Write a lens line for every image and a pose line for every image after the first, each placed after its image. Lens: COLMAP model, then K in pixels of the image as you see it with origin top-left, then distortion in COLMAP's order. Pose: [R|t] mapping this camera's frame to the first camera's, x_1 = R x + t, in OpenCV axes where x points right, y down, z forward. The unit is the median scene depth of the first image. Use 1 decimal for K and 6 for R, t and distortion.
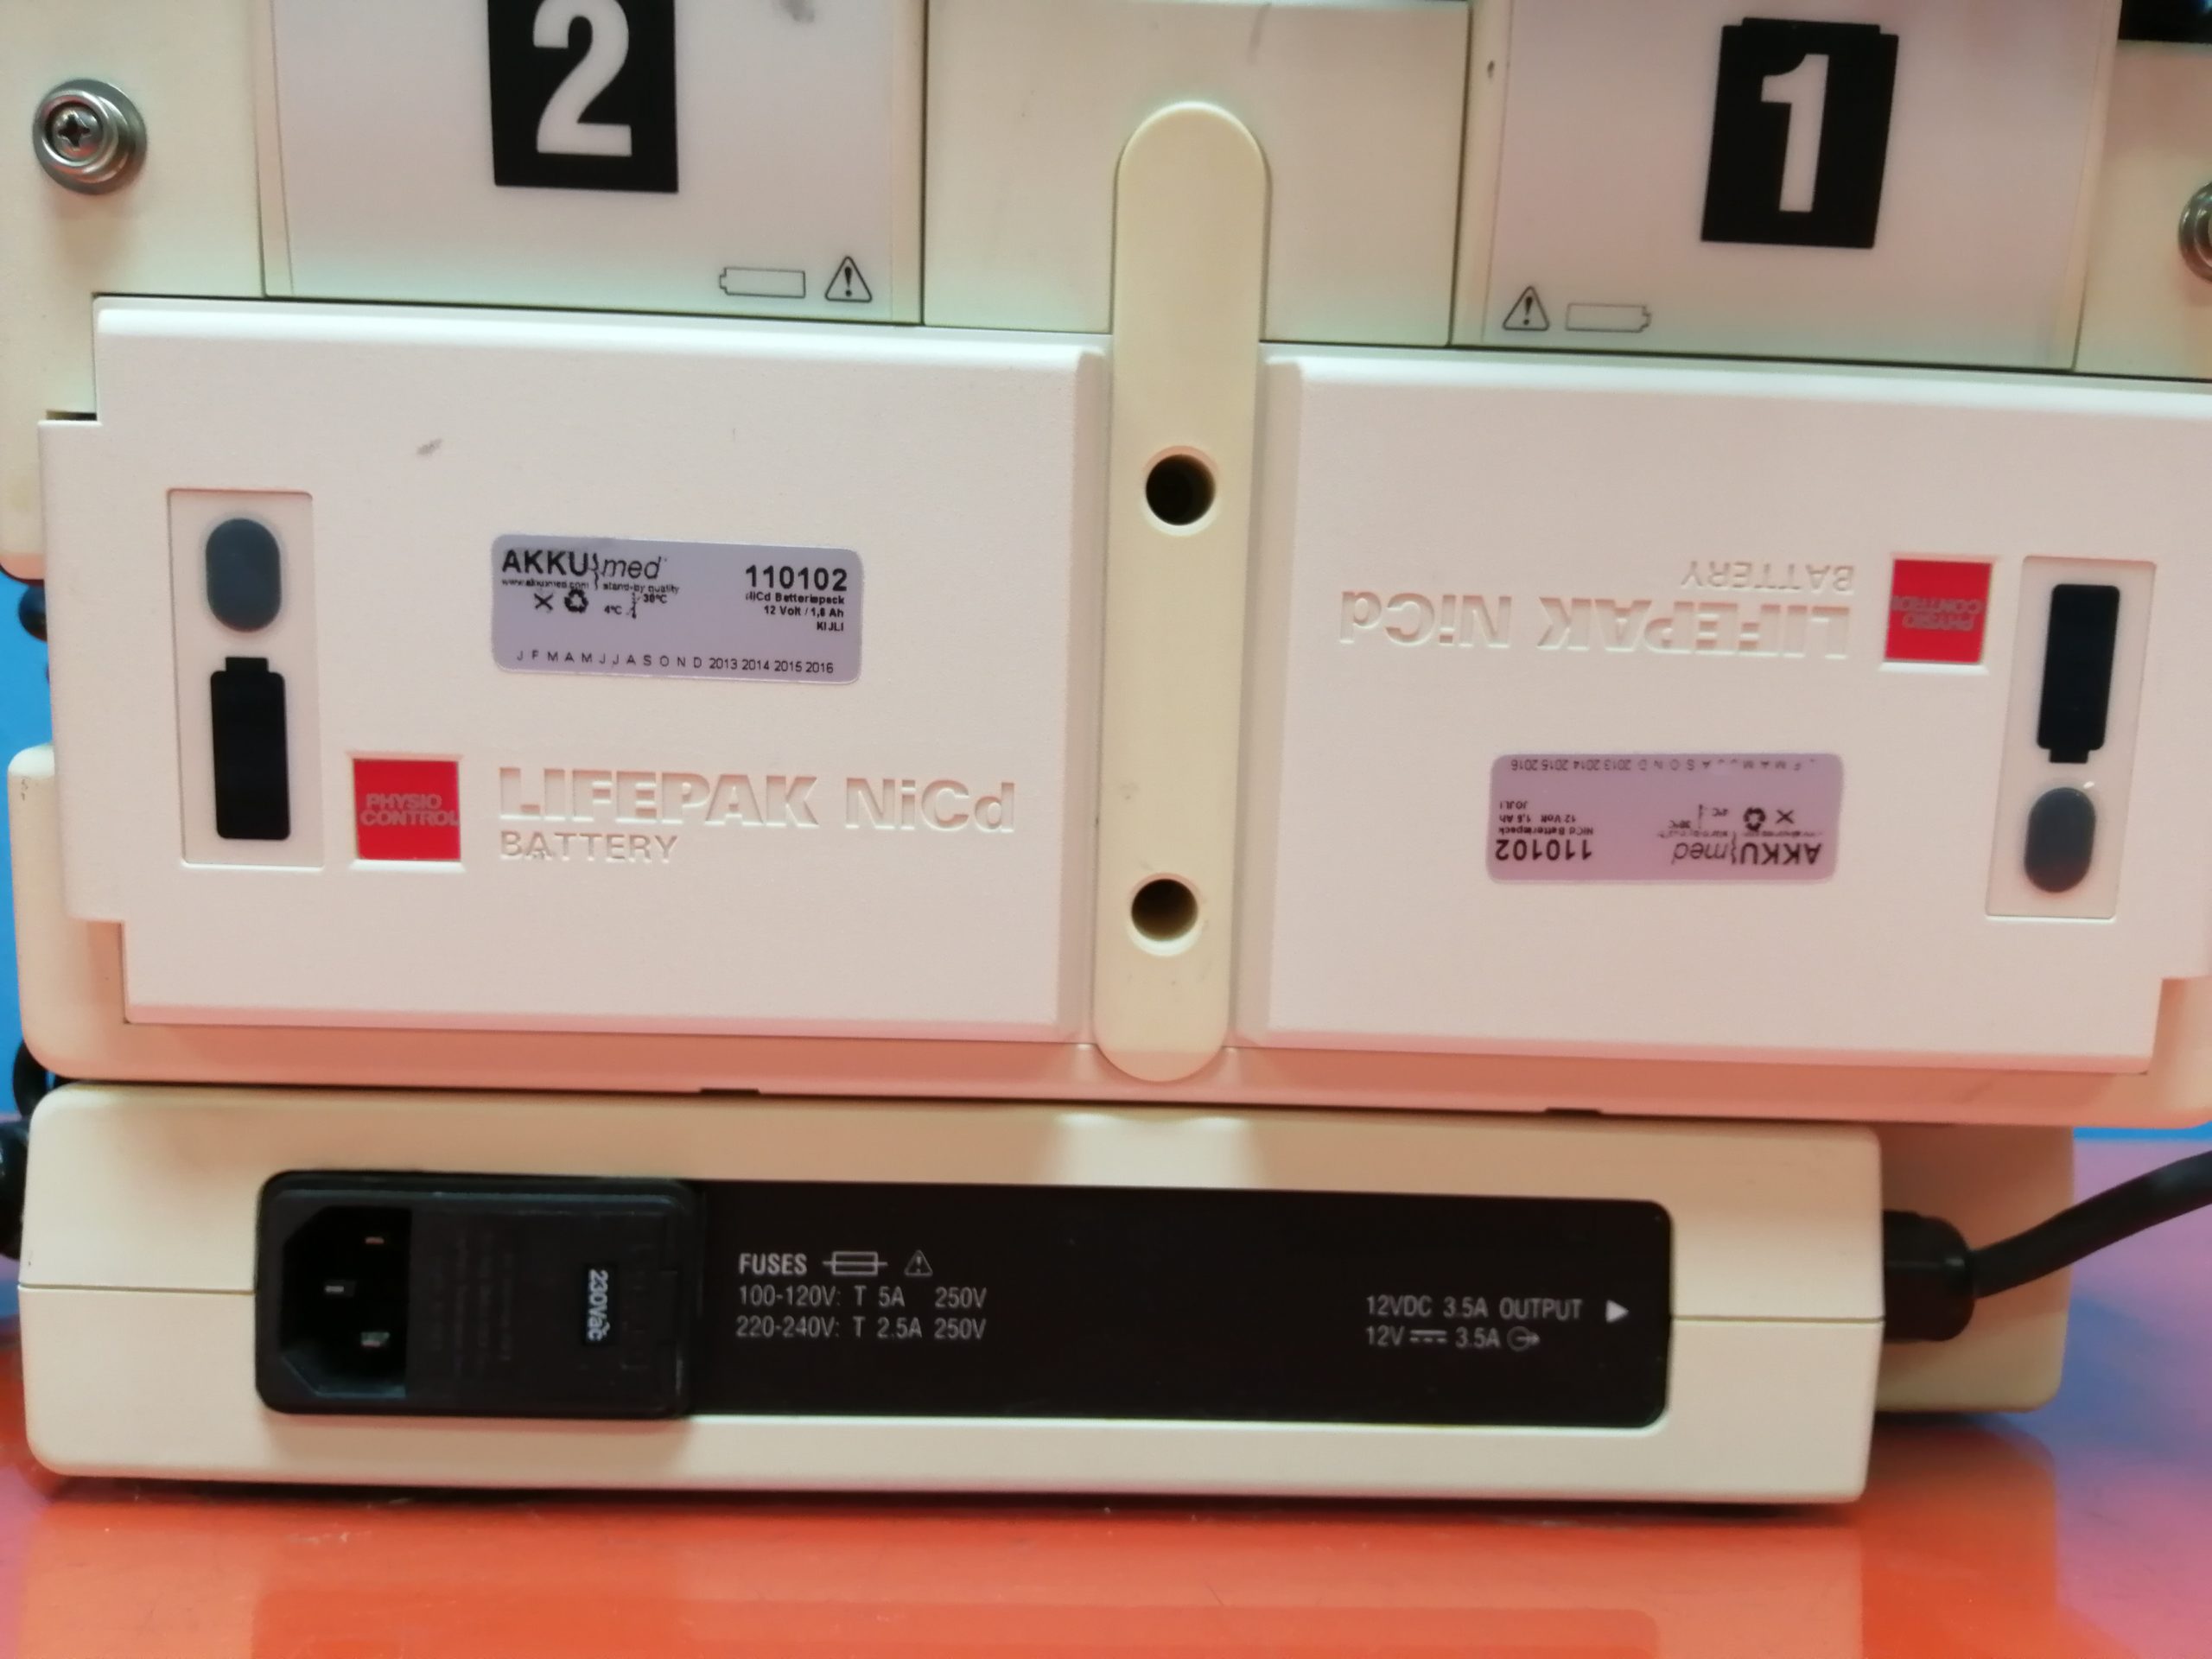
lens RADIAL K [[1698.7, 0, 1114.6], [0, 1698.7, 888.1], [0, 0, 1]] dist [0.135741, -0.295965]
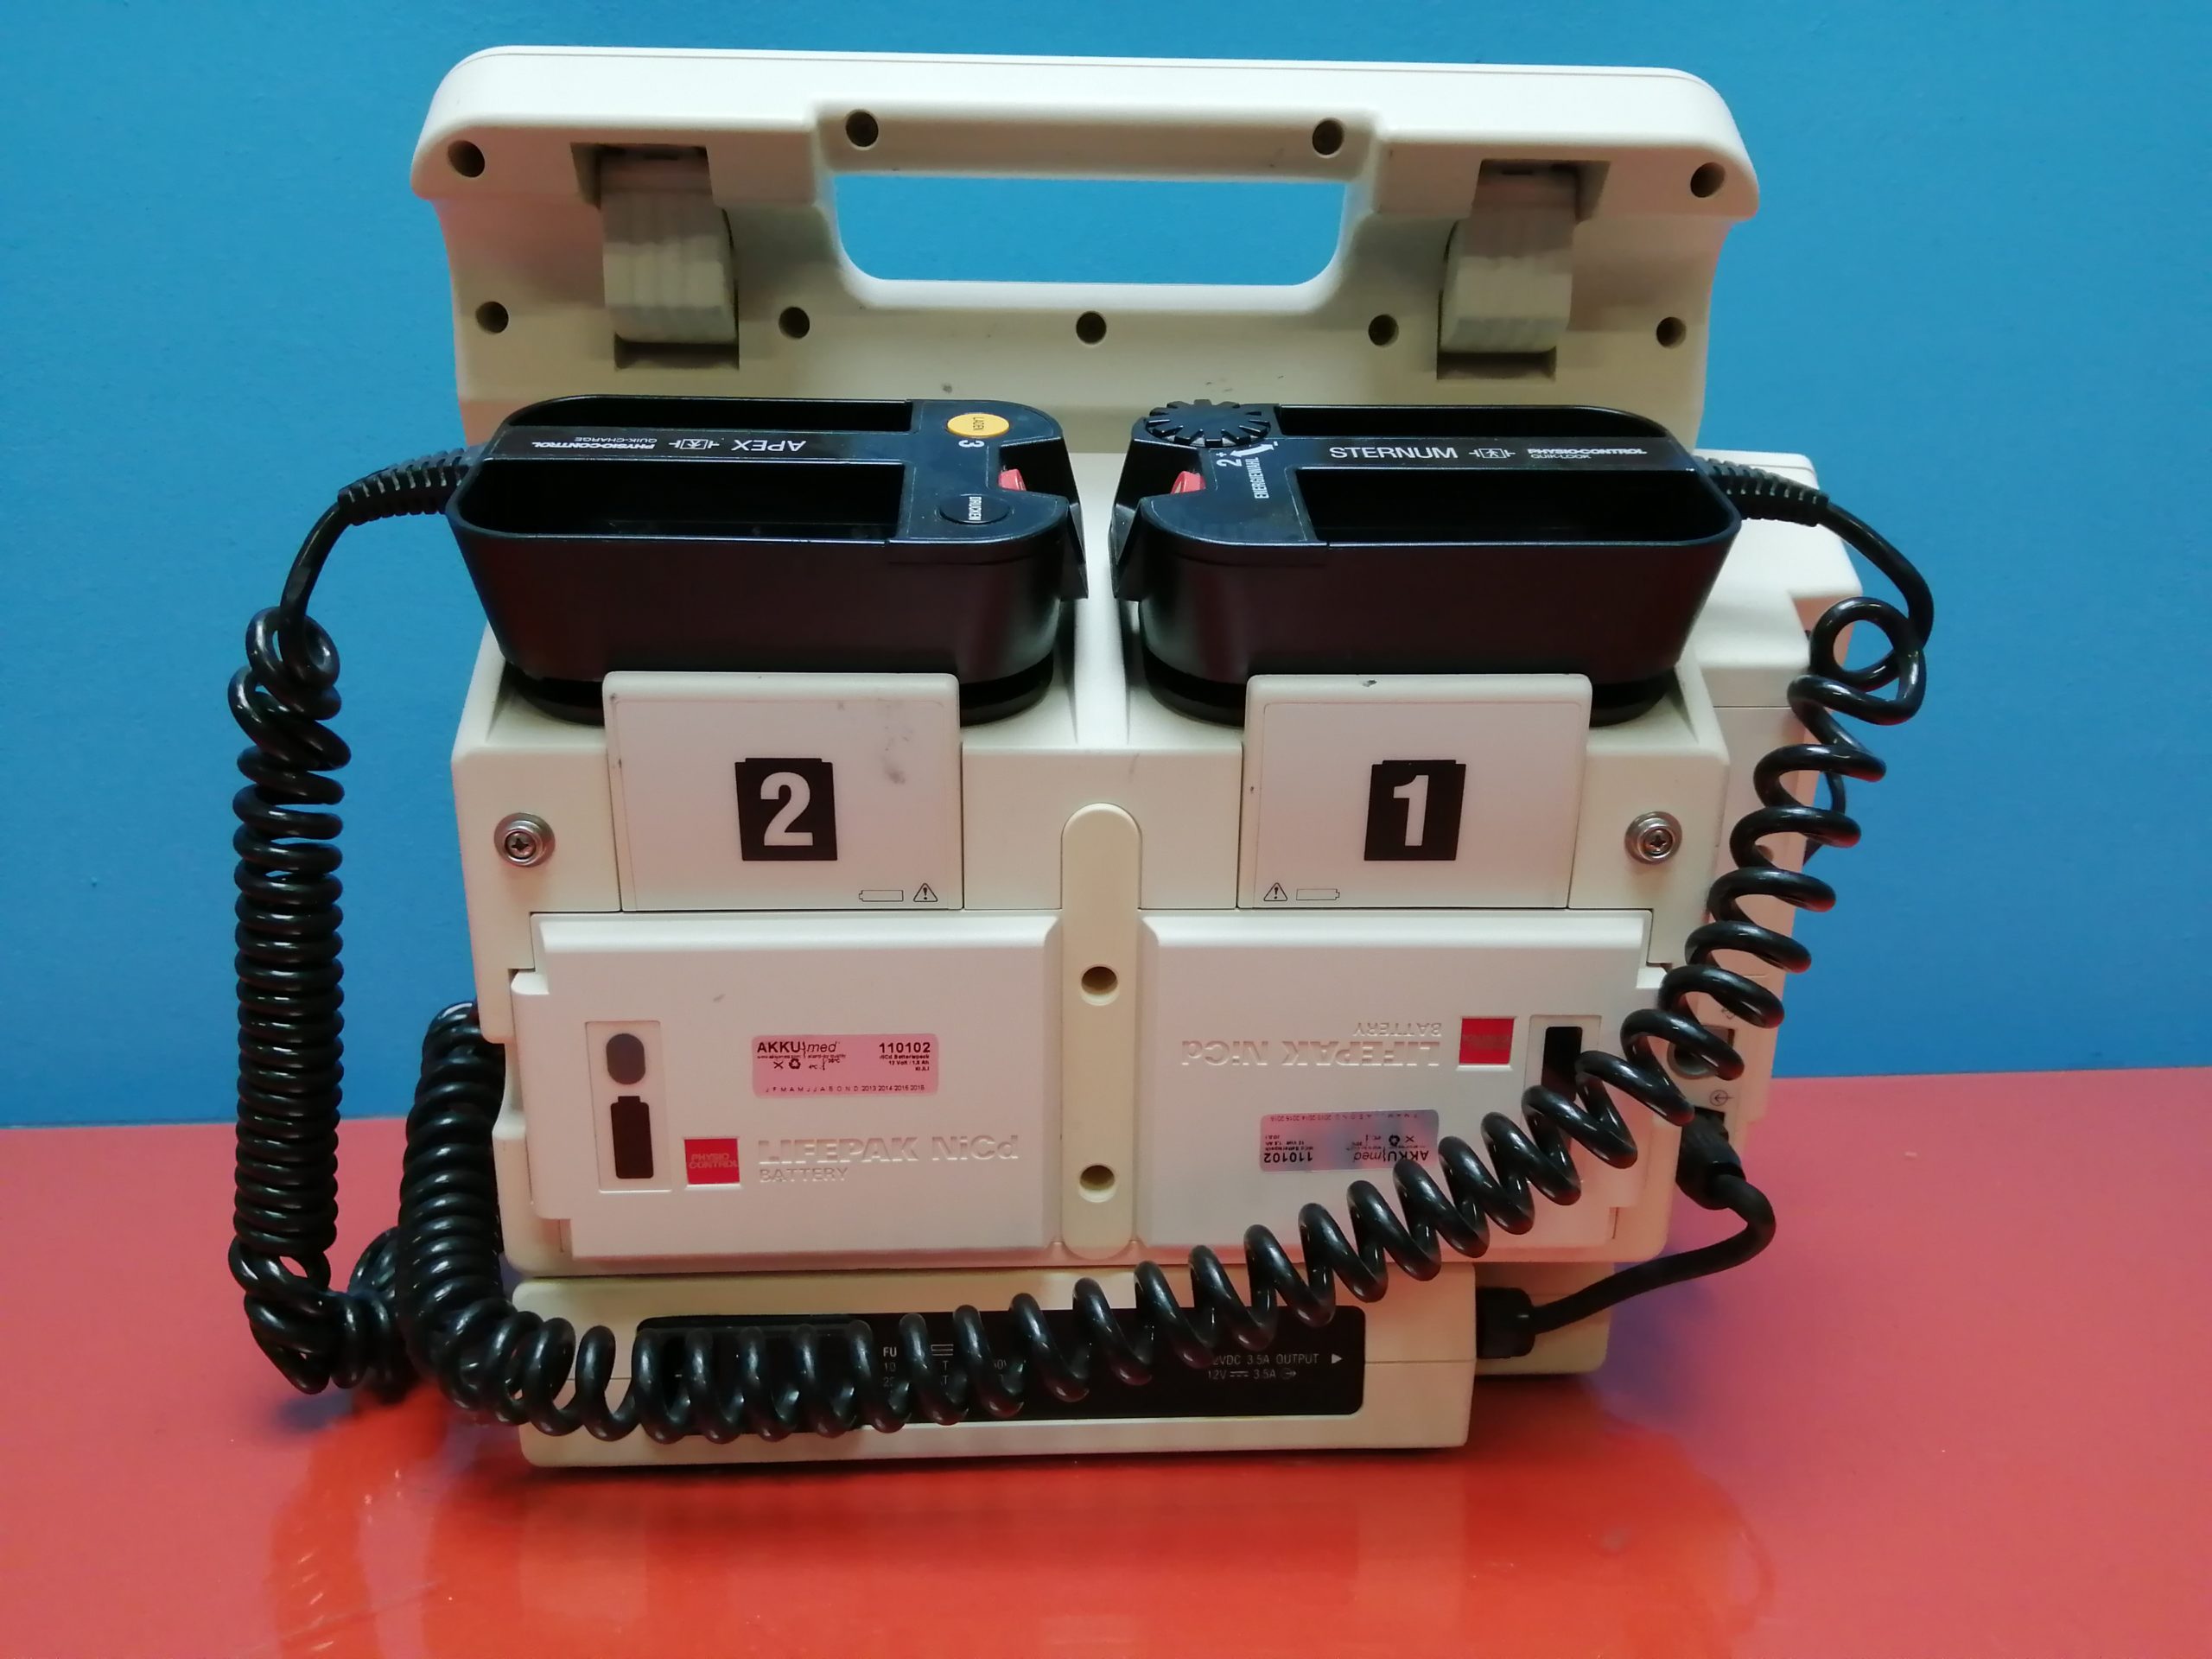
lens RADIAL K [[1729.3, 0, 1111.9], [0, 1729.3, 799.1], [0, 0, 1]] dist [0.157783, -0.300749]
pose [[0.999734, -0.022833, 0.003318, 0.052247], [0.021907, 0.984496, 0.174034, -0.794081], [-0.007240, -0.173915, 0.984734, -0.912593]]
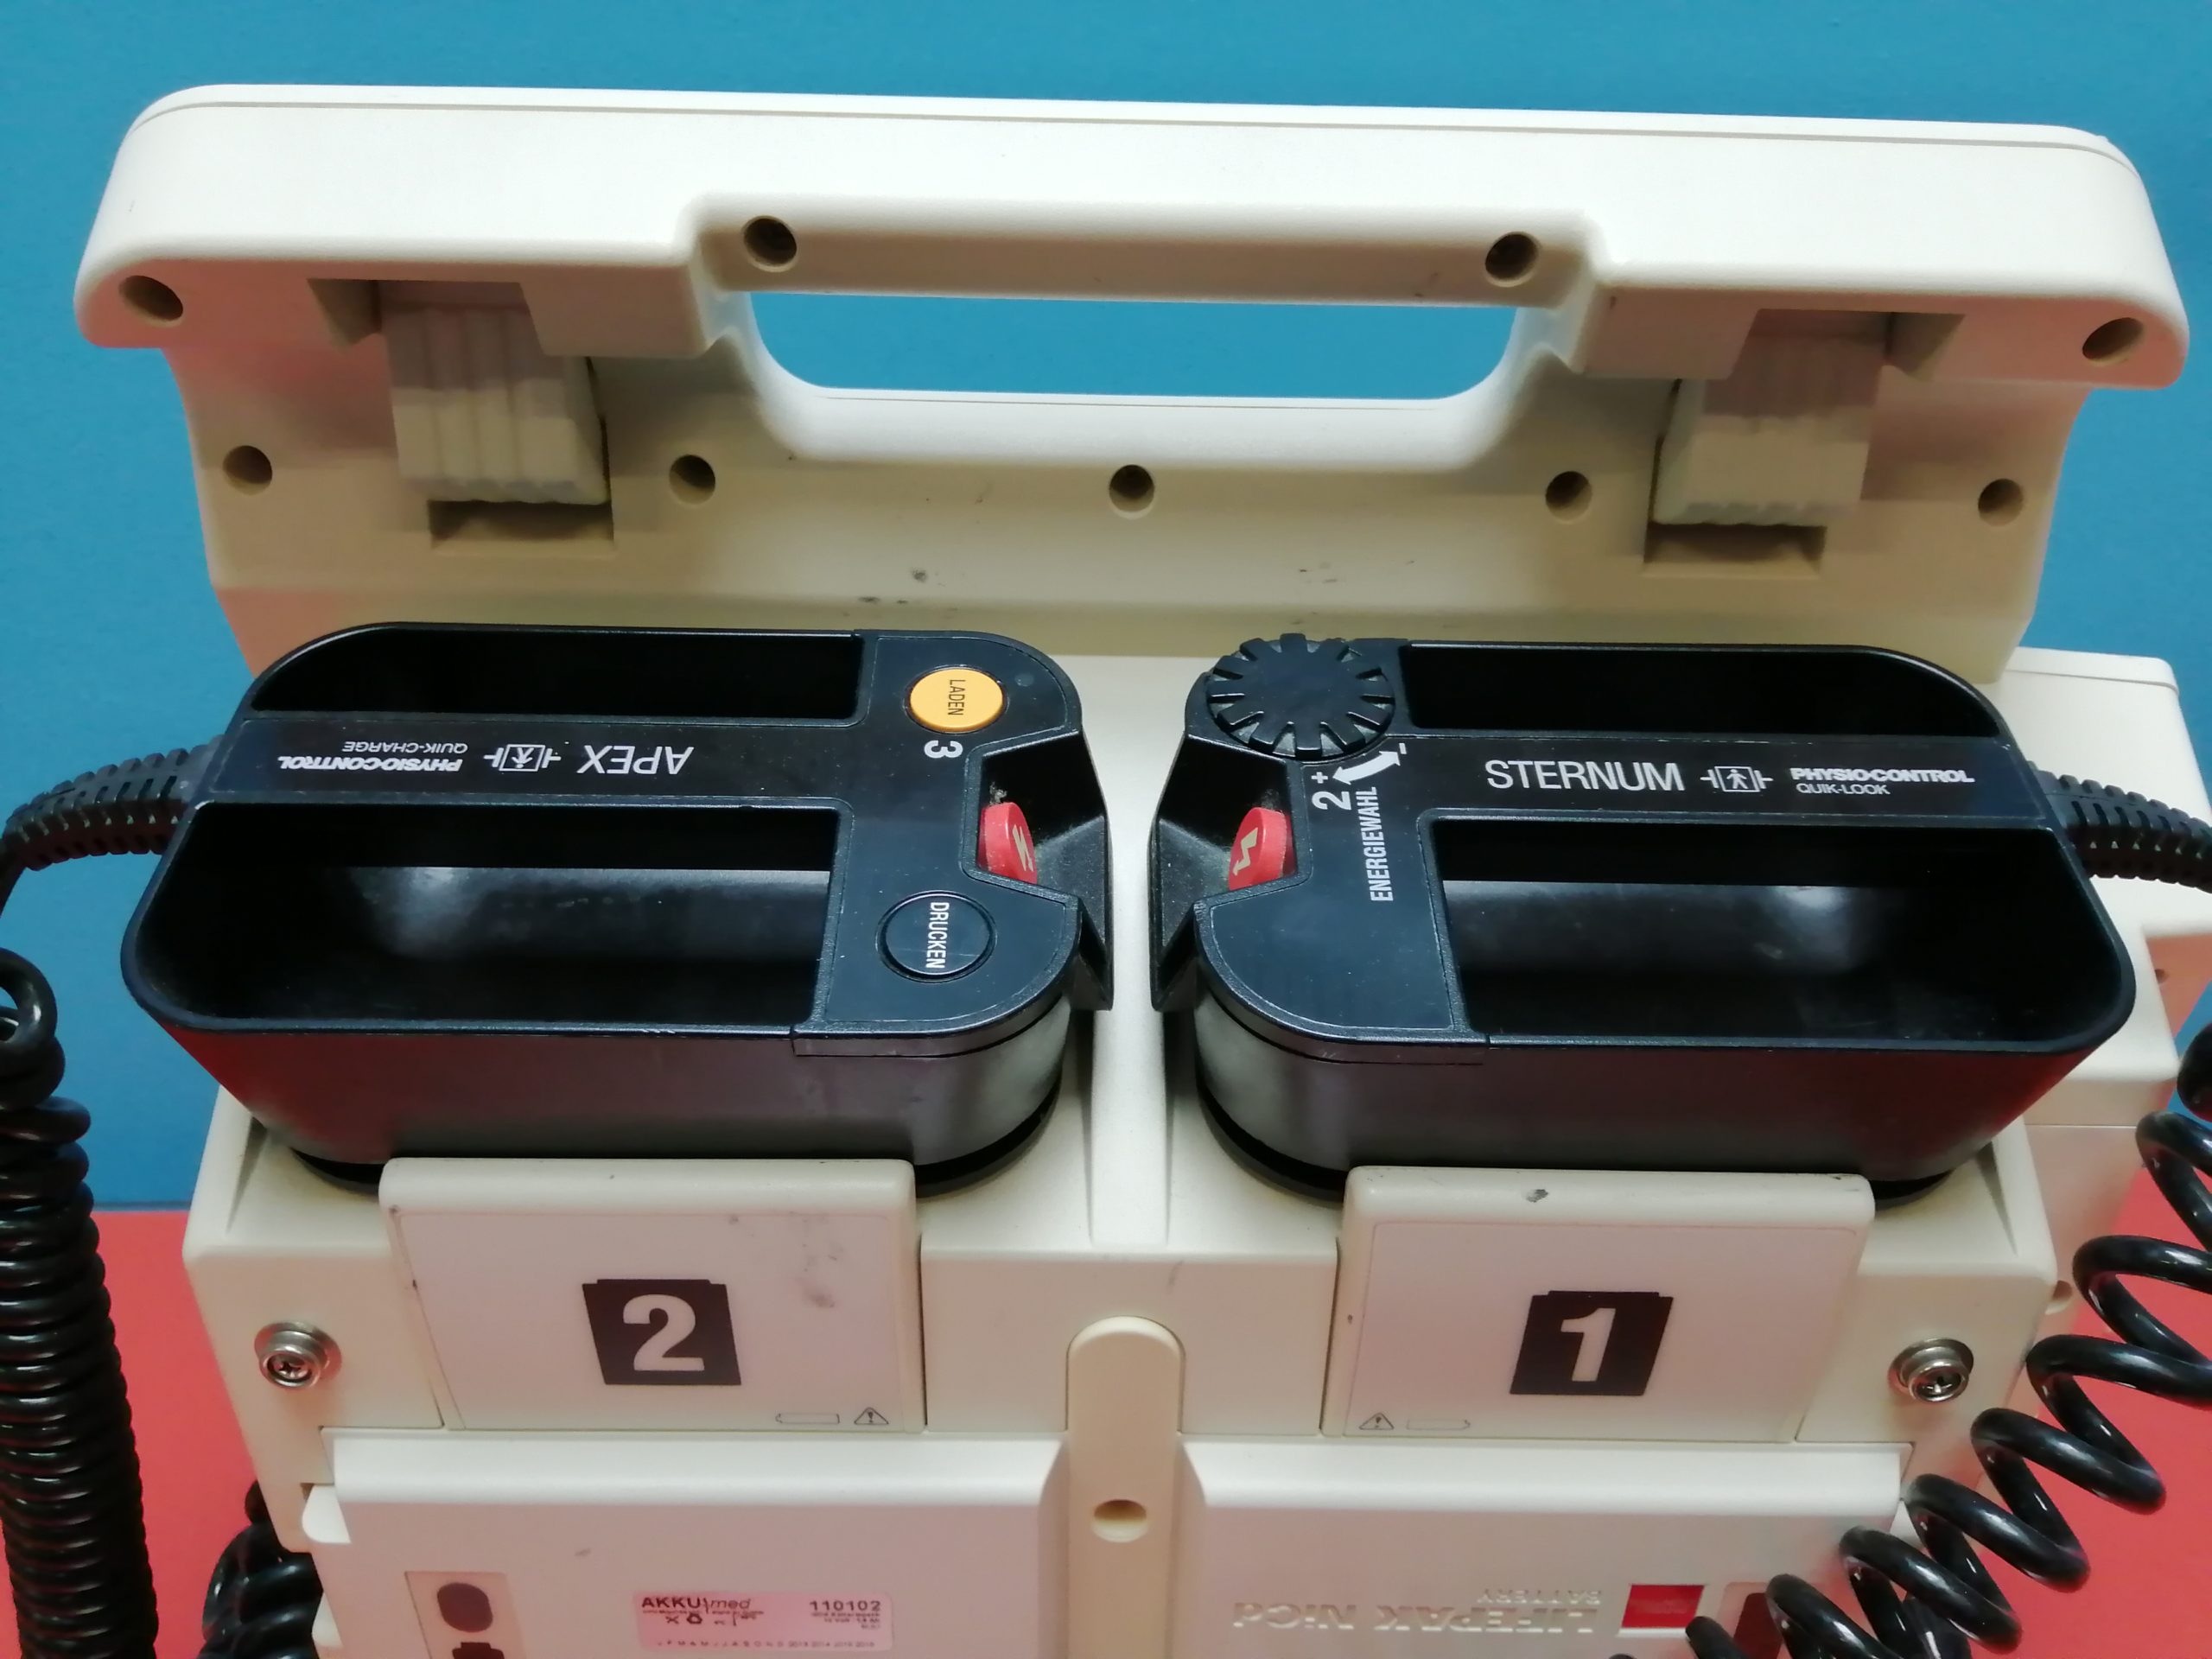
lens RADIAL K [[1729.3, 0, 1111.9], [0, 1729.3, 799.1], [0, 0, 1]] dist [0.157783, -0.300749]
pose [[0.999518, 0.000698, -0.031042, 0.077248], [0.010903, 0.928192, 0.371942, -1.315223], [0.029072, -0.372101, 0.927737, -0.095140]]
